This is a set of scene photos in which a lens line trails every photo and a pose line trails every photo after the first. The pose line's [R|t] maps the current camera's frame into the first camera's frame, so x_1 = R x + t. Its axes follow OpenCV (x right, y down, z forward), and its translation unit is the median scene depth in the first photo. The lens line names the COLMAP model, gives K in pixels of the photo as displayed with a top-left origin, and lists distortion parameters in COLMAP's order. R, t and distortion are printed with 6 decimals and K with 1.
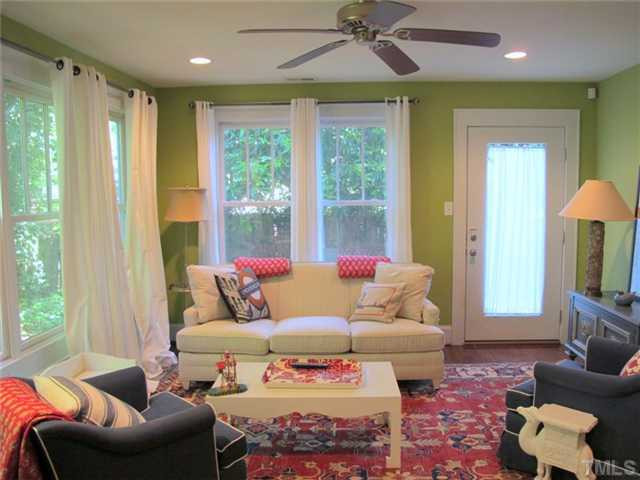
lens RADIAL K [[535.1, 0, 320.0], [0, 535.1, 240.0], [0, 0, 1]] dist [-0.164936, 0.127381]
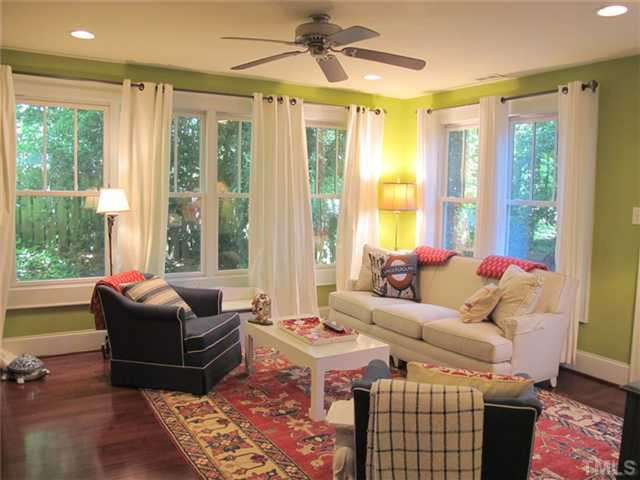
lens RADIAL K [[535.1, 0, 320.0], [0, 535.1, 240.0], [0, 0, 1]] dist [-0.164936, 0.127381]
pose [[0.552922, 0.099418, -0.827281, 0.737448], [-0.107359, 0.993081, 0.047589, -0.009708], [0.826288, 0.062503, 0.559770, 0.230757]]
